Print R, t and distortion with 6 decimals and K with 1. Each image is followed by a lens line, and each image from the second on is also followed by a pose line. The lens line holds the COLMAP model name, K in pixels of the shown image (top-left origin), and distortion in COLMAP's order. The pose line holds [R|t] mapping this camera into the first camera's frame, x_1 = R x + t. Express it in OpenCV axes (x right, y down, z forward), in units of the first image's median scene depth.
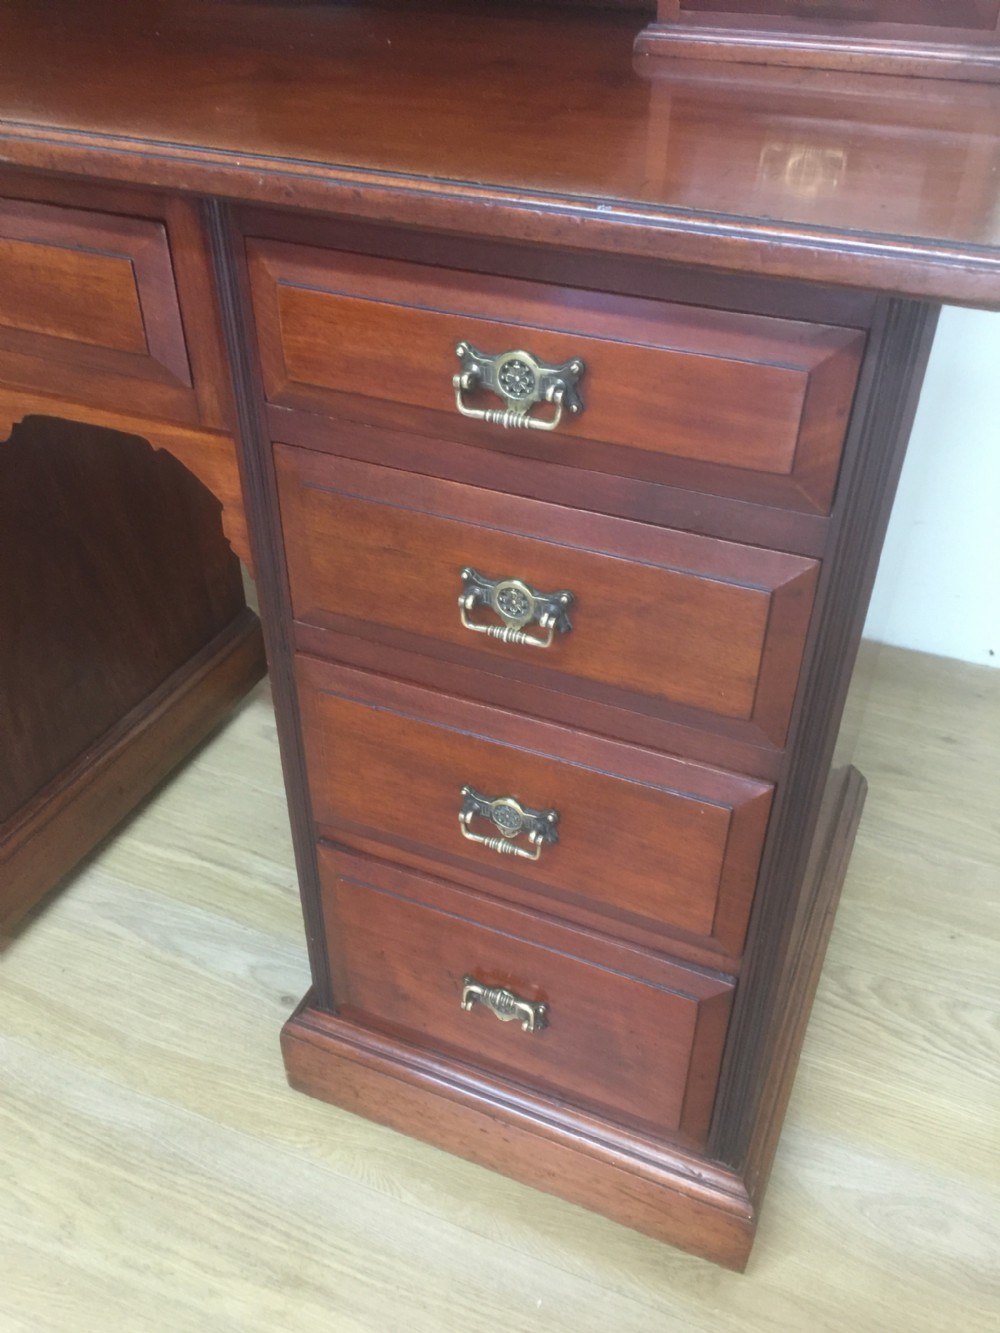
lens RADIAL K [[1139.7, 0, 501.4], [0, 1139.7, 669.4], [0, 0, 1]] dist [0.082444, -0.113873]
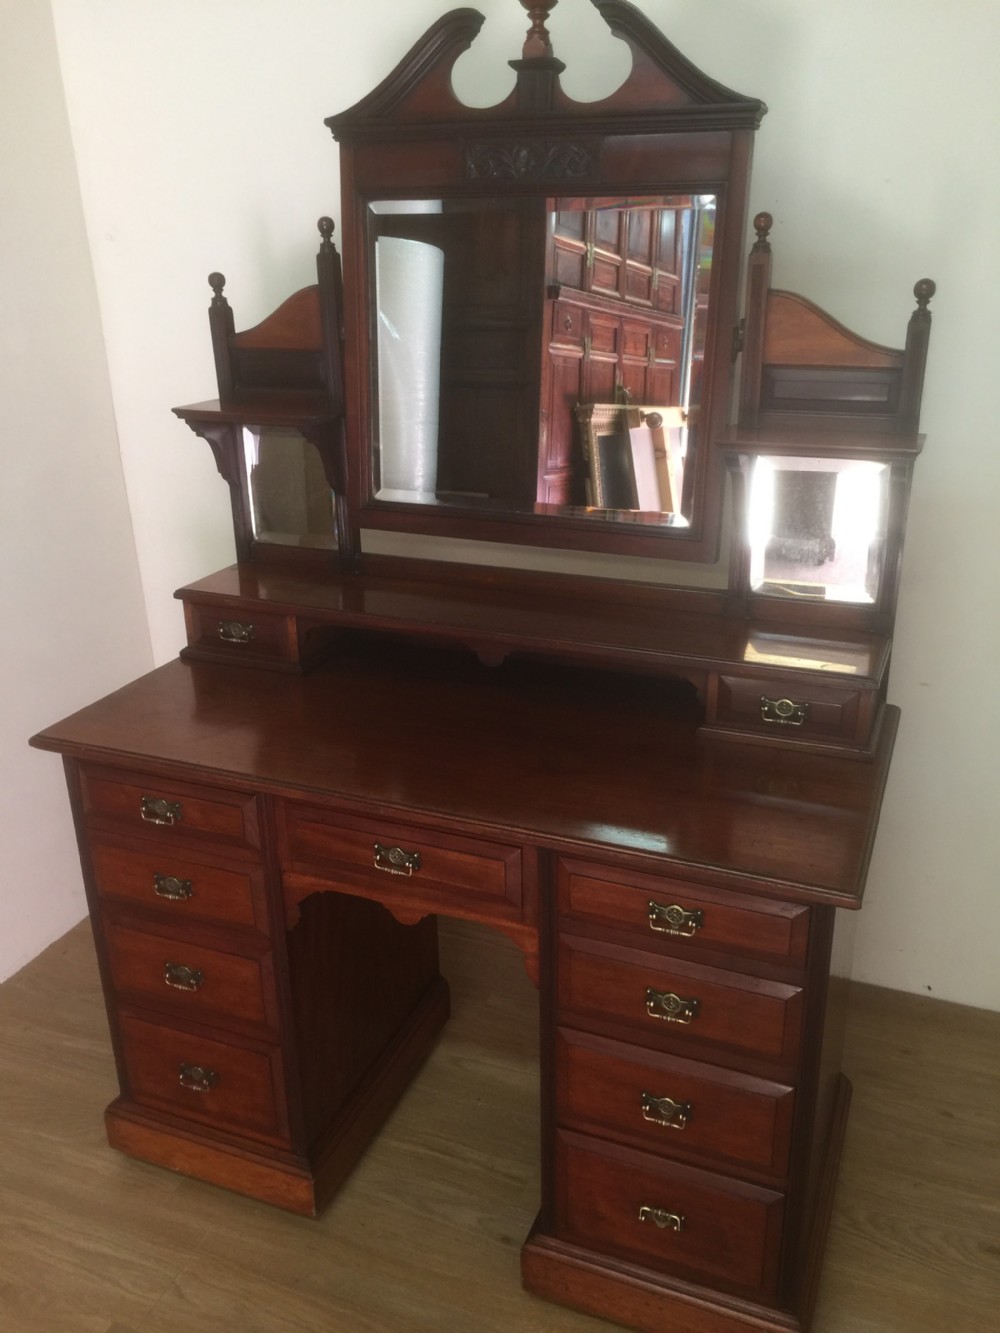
lens RADIAL K [[1122.7, 0, 504.8], [0, 1122.7, 671.5], [0, 0, 1]] dist [0.071846, -0.102592]
pose [[0.999468, -0.031382, 0.008928, -0.216396], [0.032622, 0.965893, -0.256879, -0.088194], [-0.000563, 0.257033, 0.966402, -0.906172]]
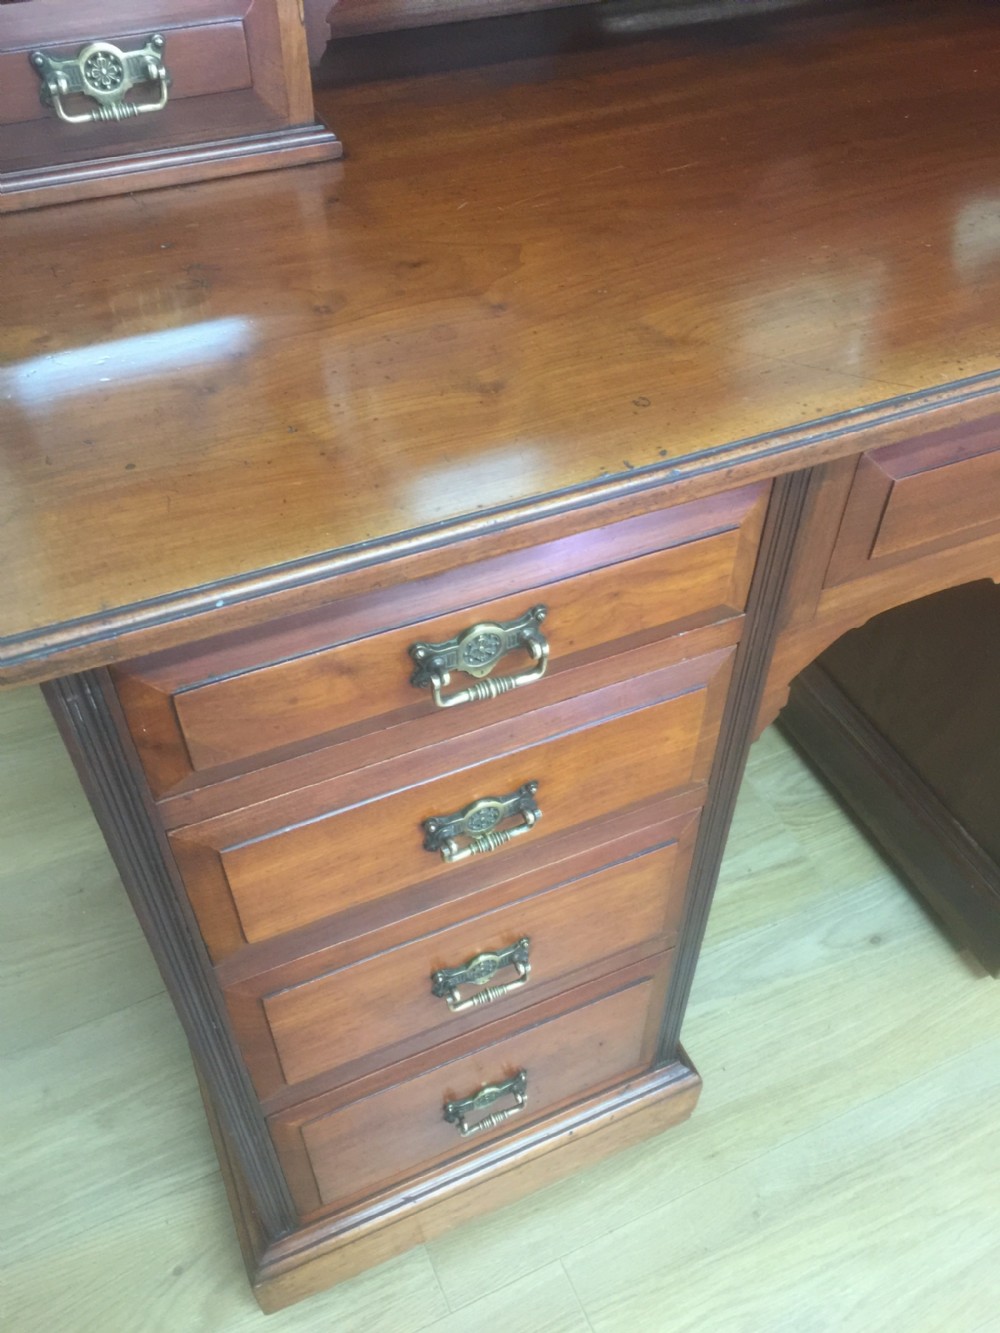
lens RADIAL K [[1139.7, 0, 501.4], [0, 1139.7, 669.4], [0, 0, 1]] dist [0.082444, -0.113873]
pose [[0.679630, -0.534508, 0.502398, -1.024195], [0.441182, 0.845007, 0.302196, -0.509329], [-0.586056, 0.016268, 0.810108, 0.388886]]
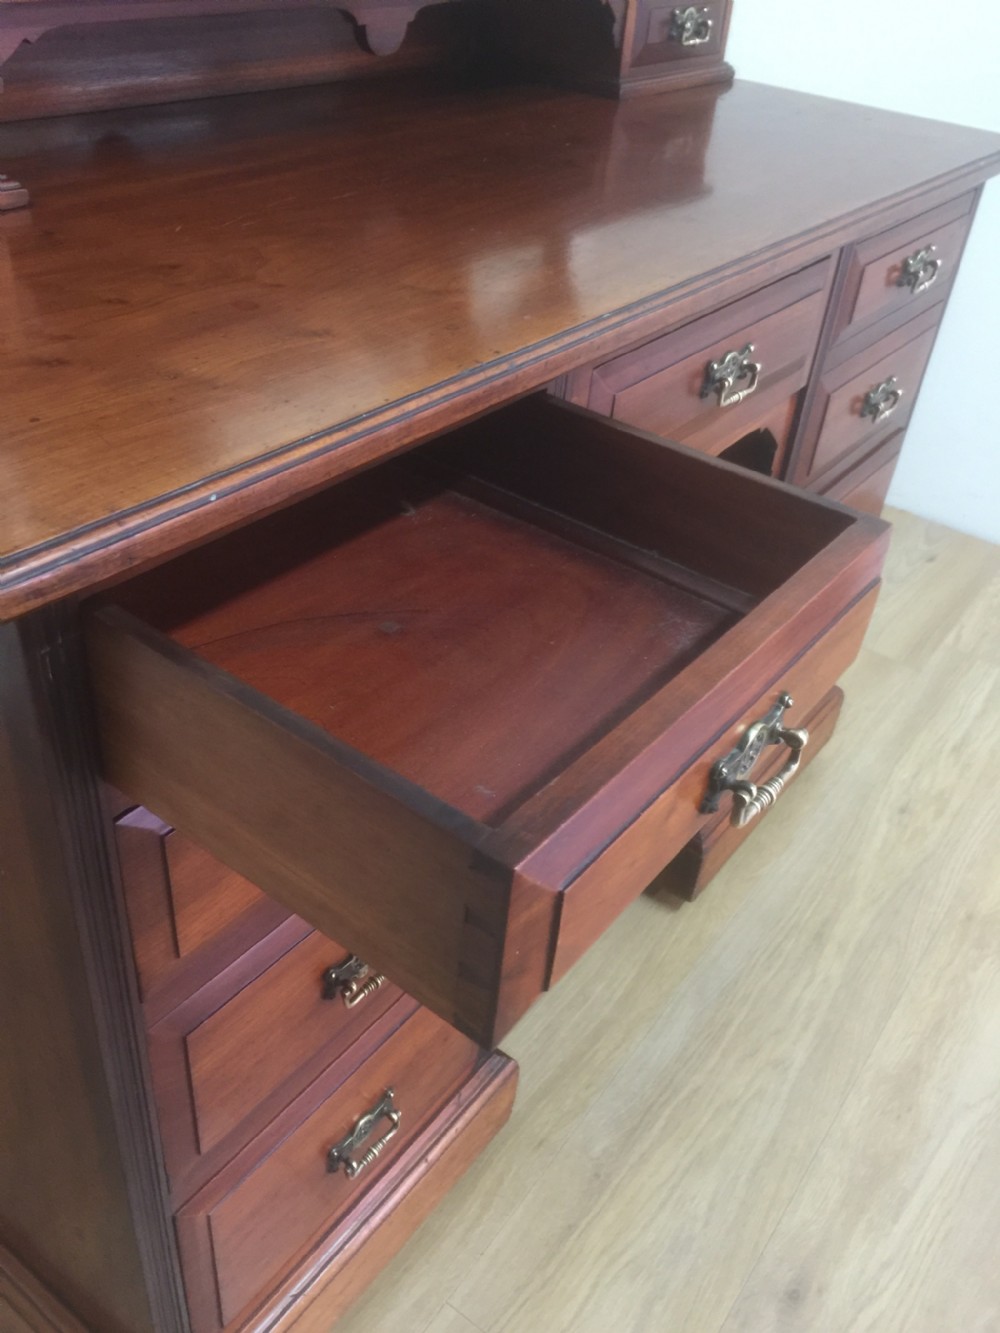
lens RADIAL K [[1144.8, 0, 504.5], [0, 1144.8, 661.7], [0, 0, 1]] dist [0.080940, -0.117114]
pose [[0.231052, -0.558921, 0.796380, -1.240530], [0.517226, 0.763846, 0.386026, -0.512251], [-0.824070, 0.322716, 0.465577, 0.525831]]
